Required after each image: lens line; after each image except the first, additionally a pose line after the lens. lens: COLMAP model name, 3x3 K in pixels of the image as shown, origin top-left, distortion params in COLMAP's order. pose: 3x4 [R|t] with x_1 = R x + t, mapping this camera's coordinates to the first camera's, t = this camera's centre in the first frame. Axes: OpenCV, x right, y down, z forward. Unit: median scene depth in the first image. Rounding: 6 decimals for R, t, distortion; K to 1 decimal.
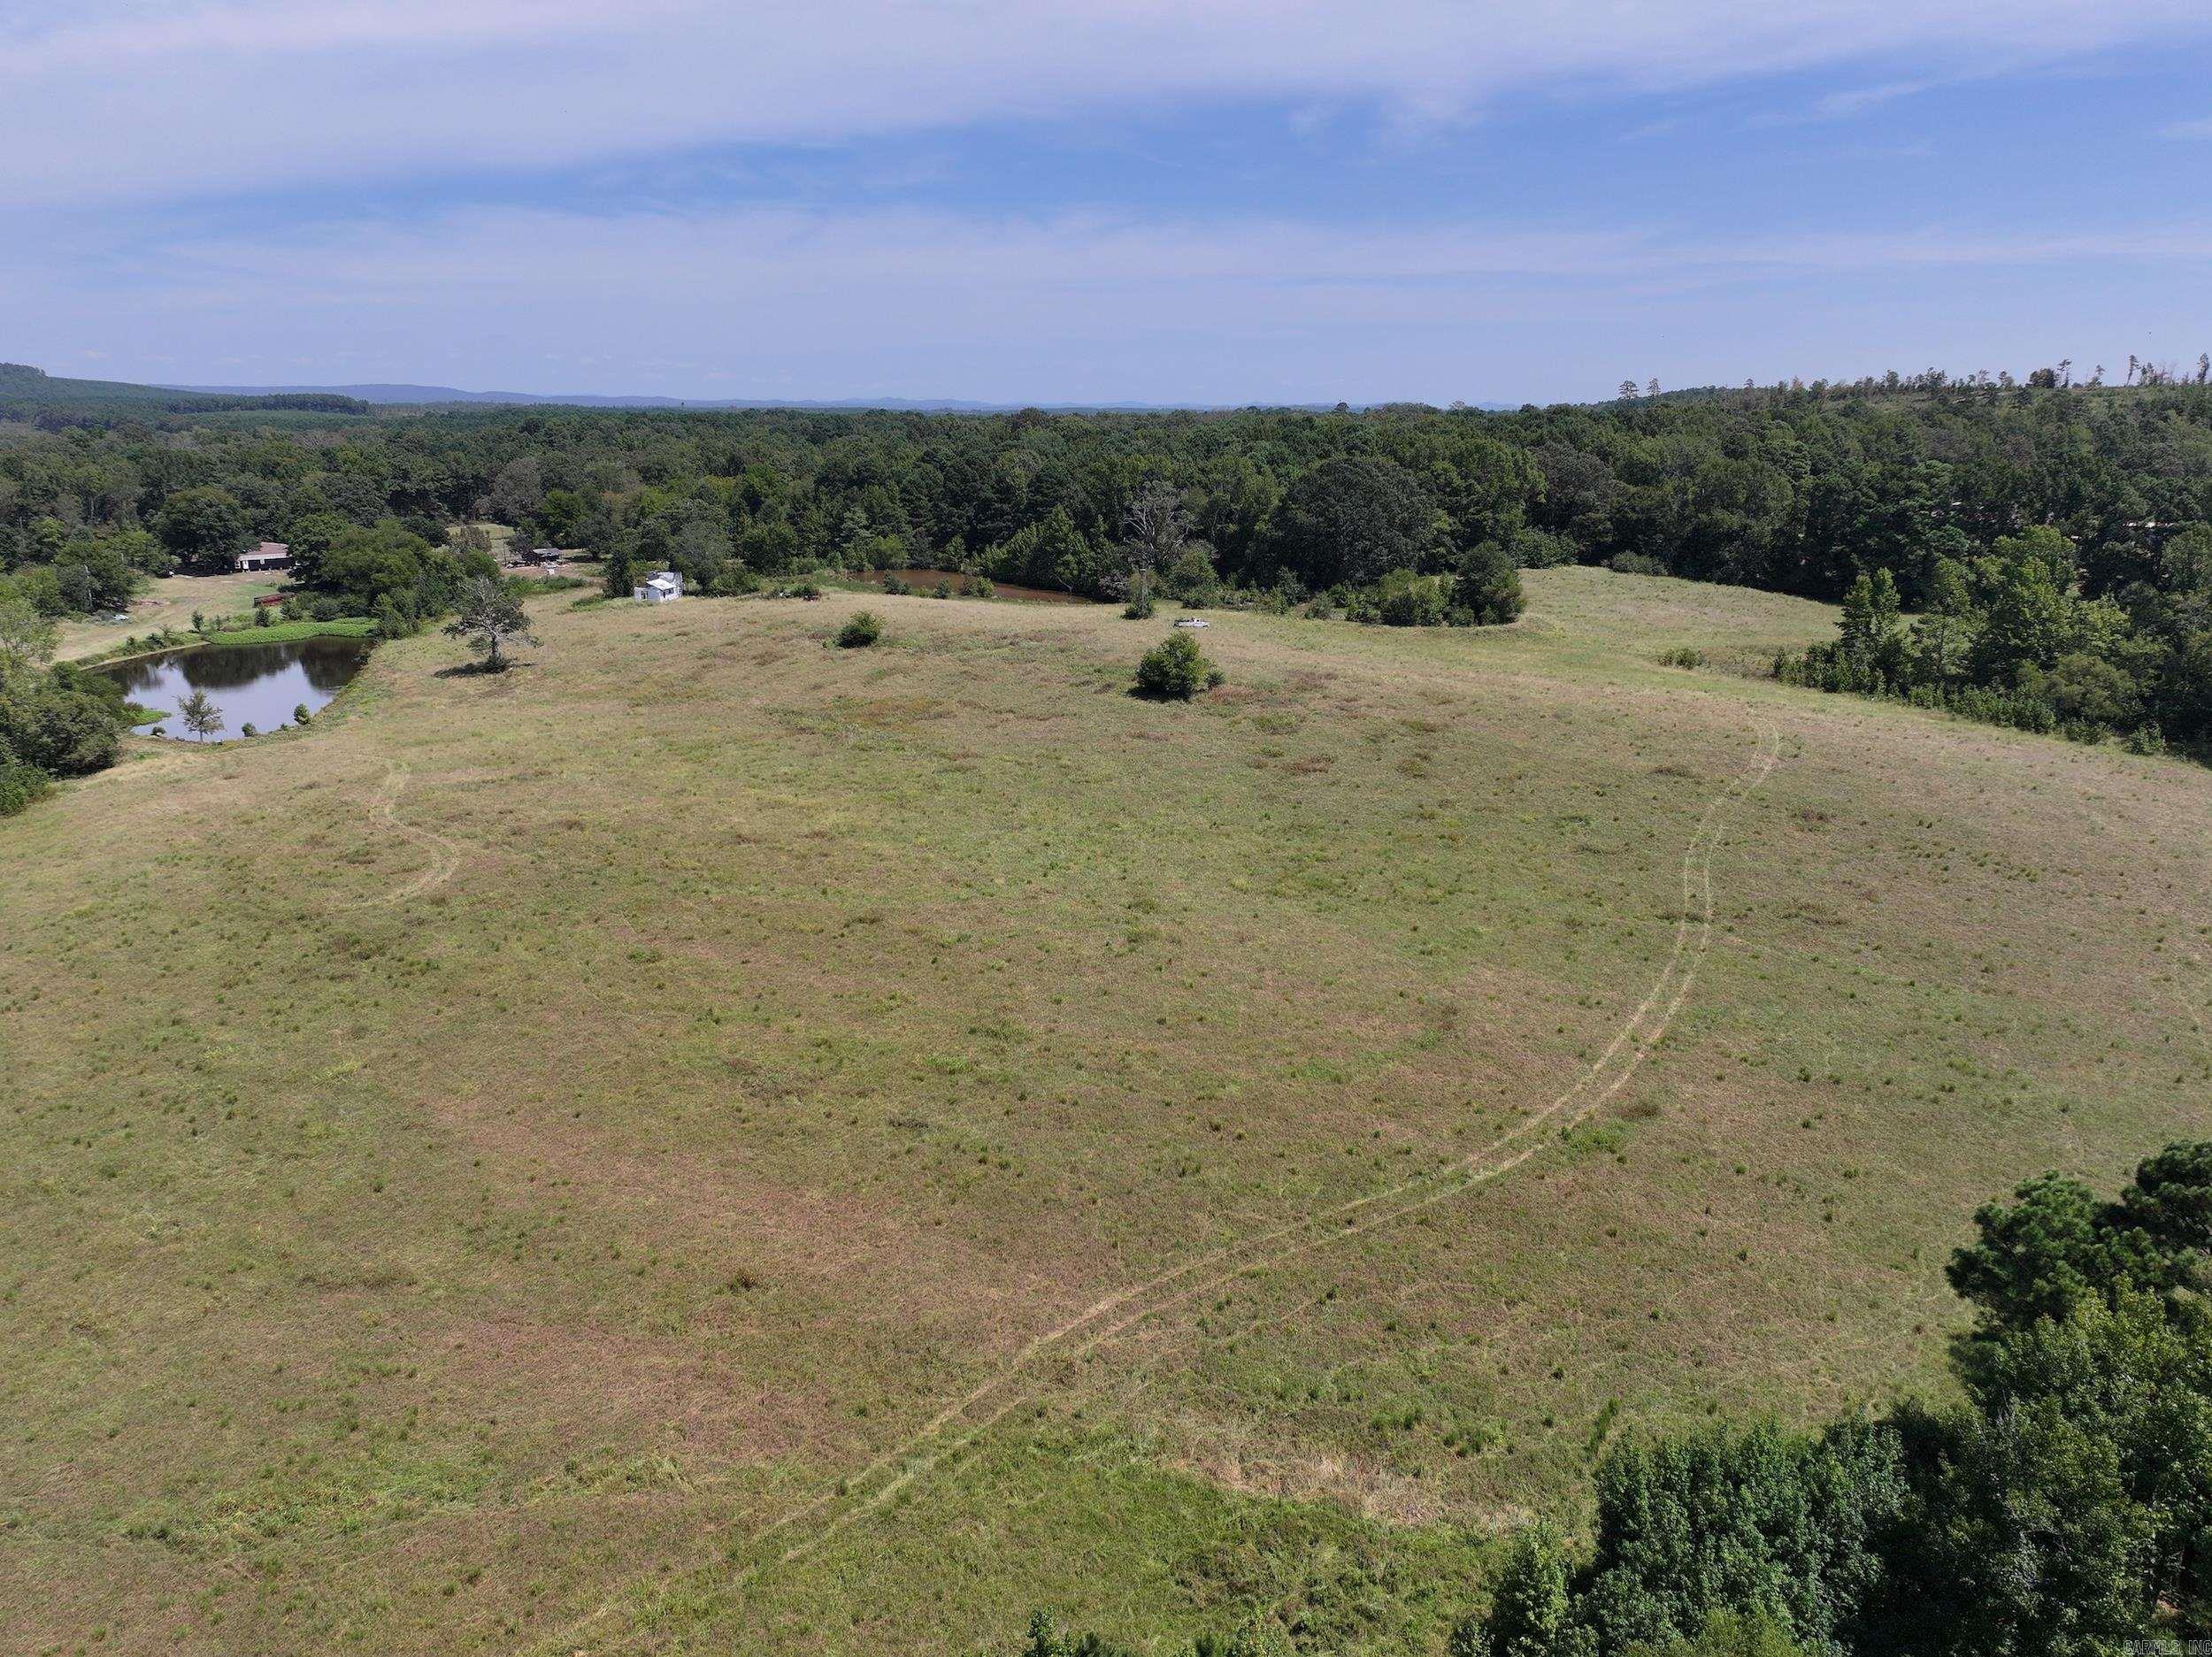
lens RADIAL K [[1732.7, 0, 1103.6], [0, 1732.7, 834.4], [0, 0, 1]] dist [0.004965, 0.006461]
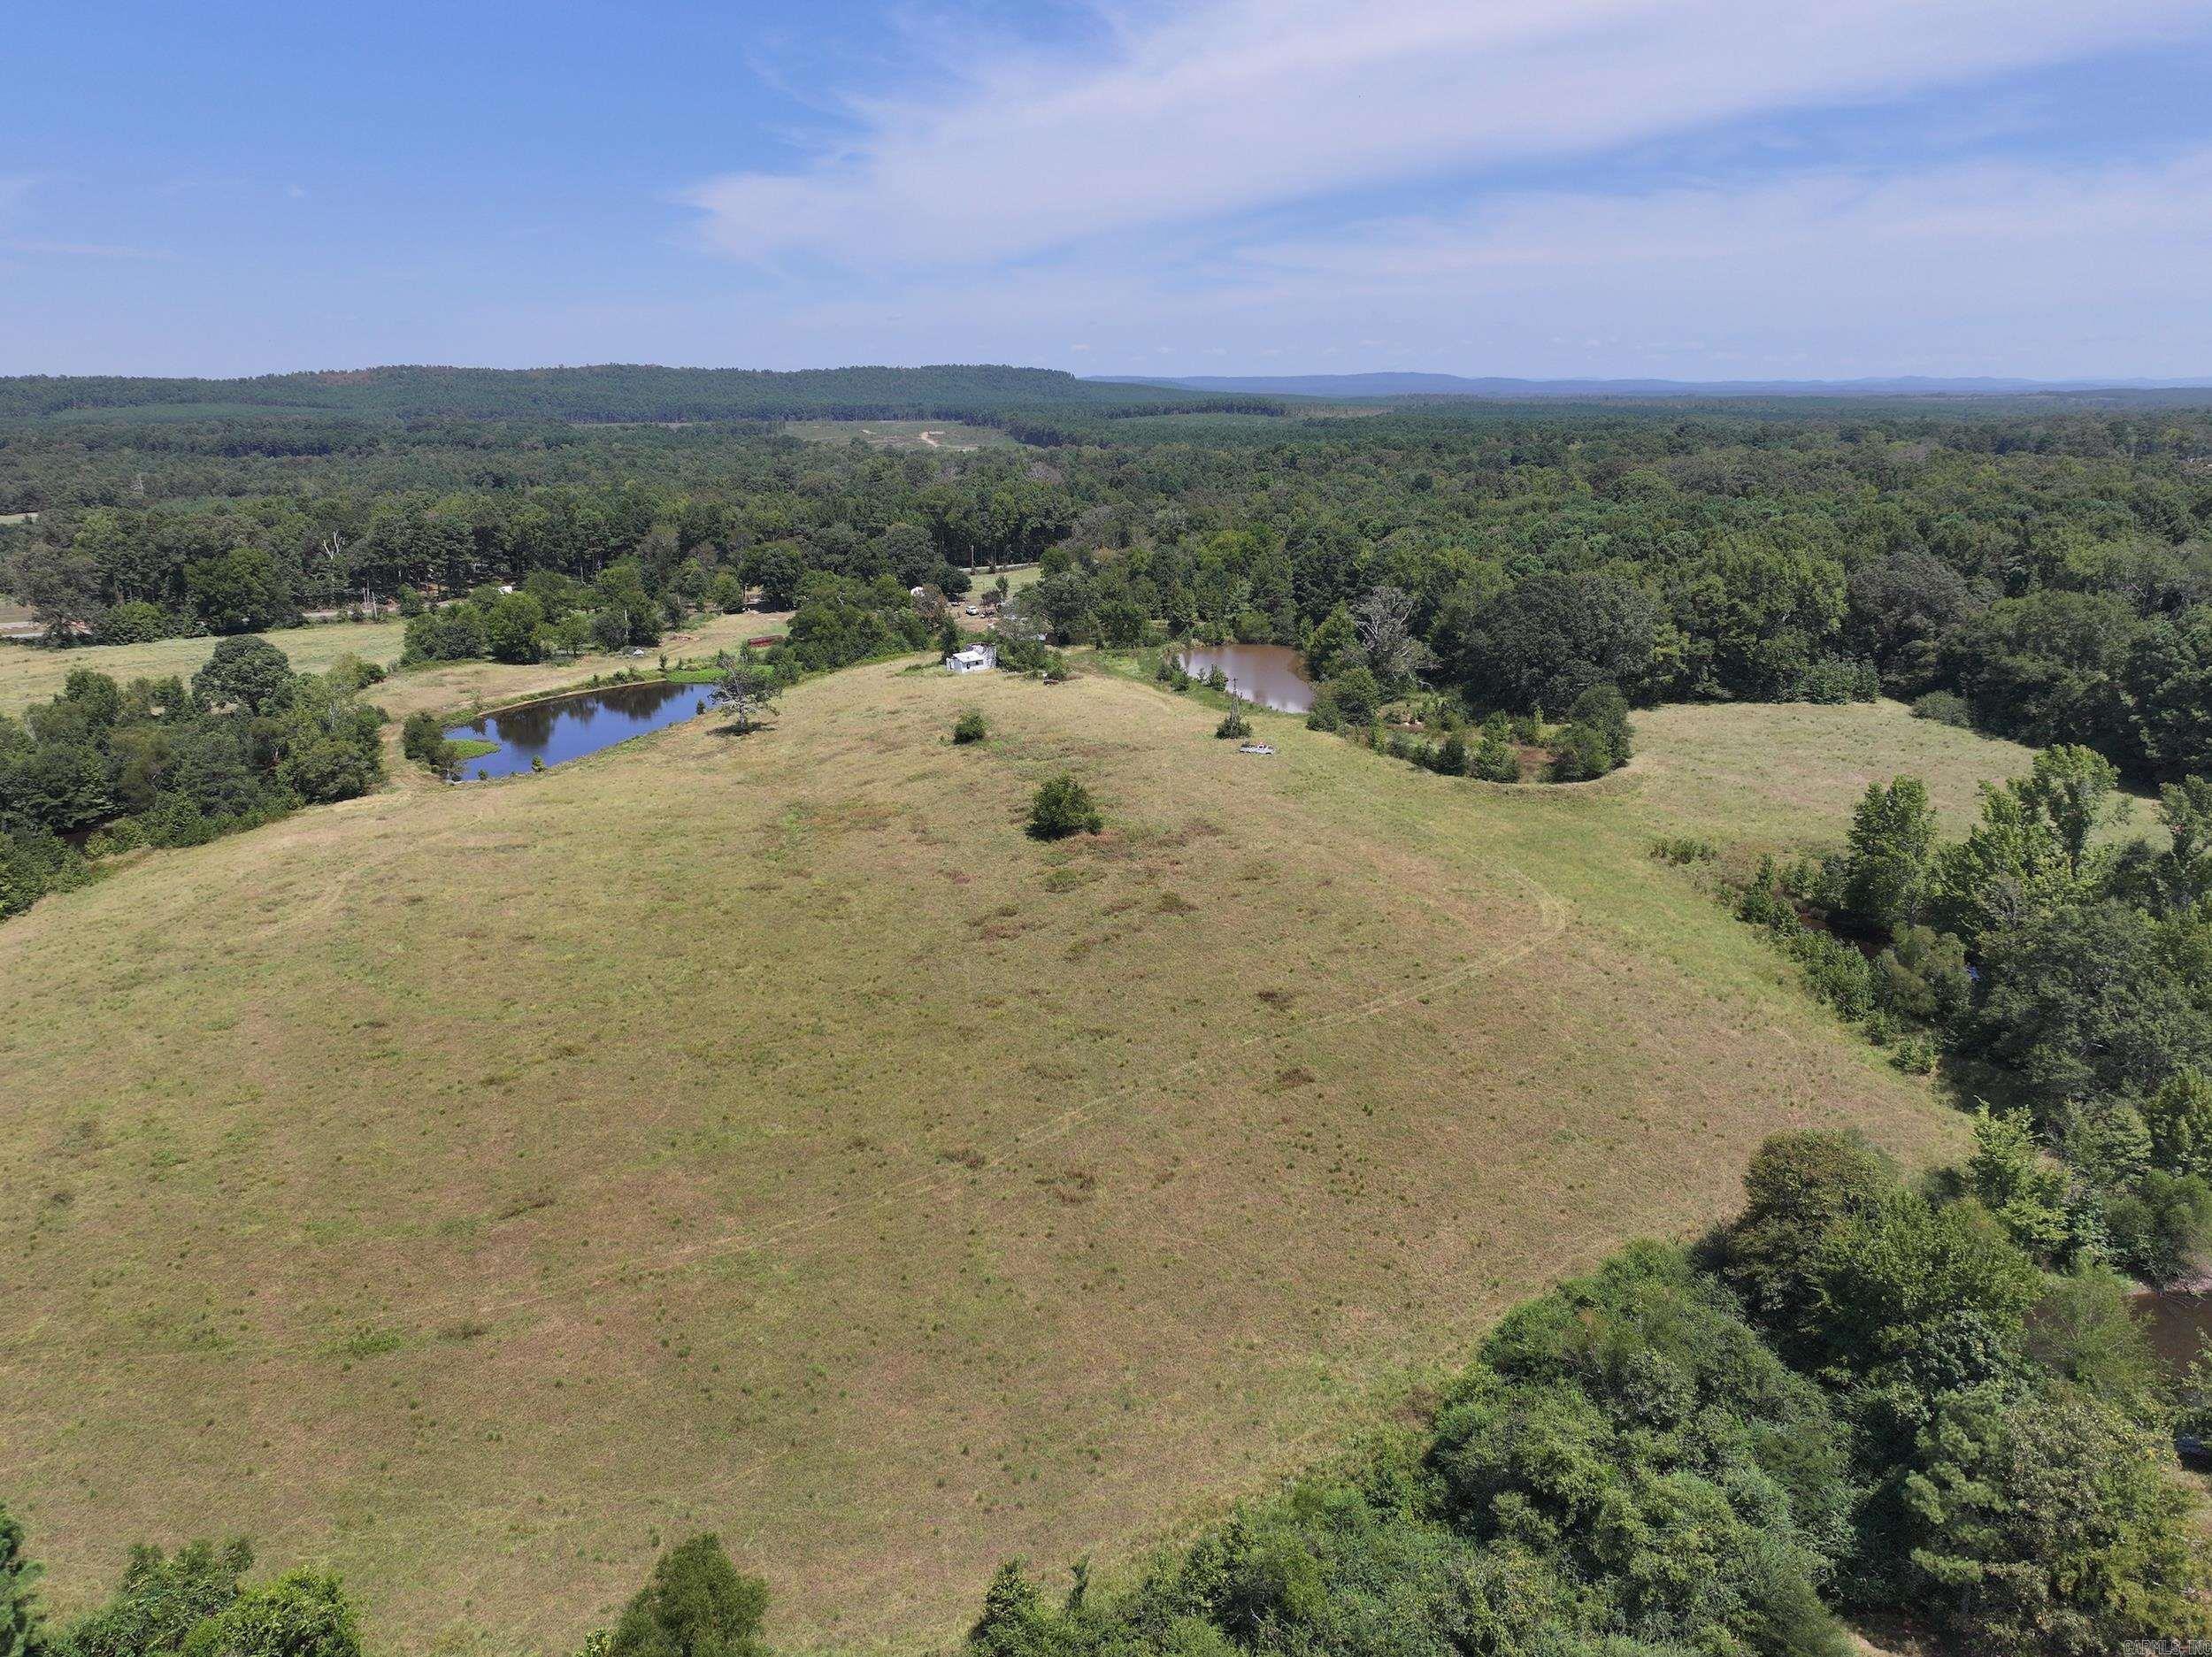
lens RADIAL K [[1732.7, 0, 1103.6], [0, 1732.7, 834.4], [0, 0, 1]] dist [0.004965, 0.006461]
pose [[0.854612, 0.118480, -0.505570, 0.397243], [-0.113247, 0.992712, 0.041209, -0.085541], [0.506768, 0.022036, 0.861801, 0.078459]]
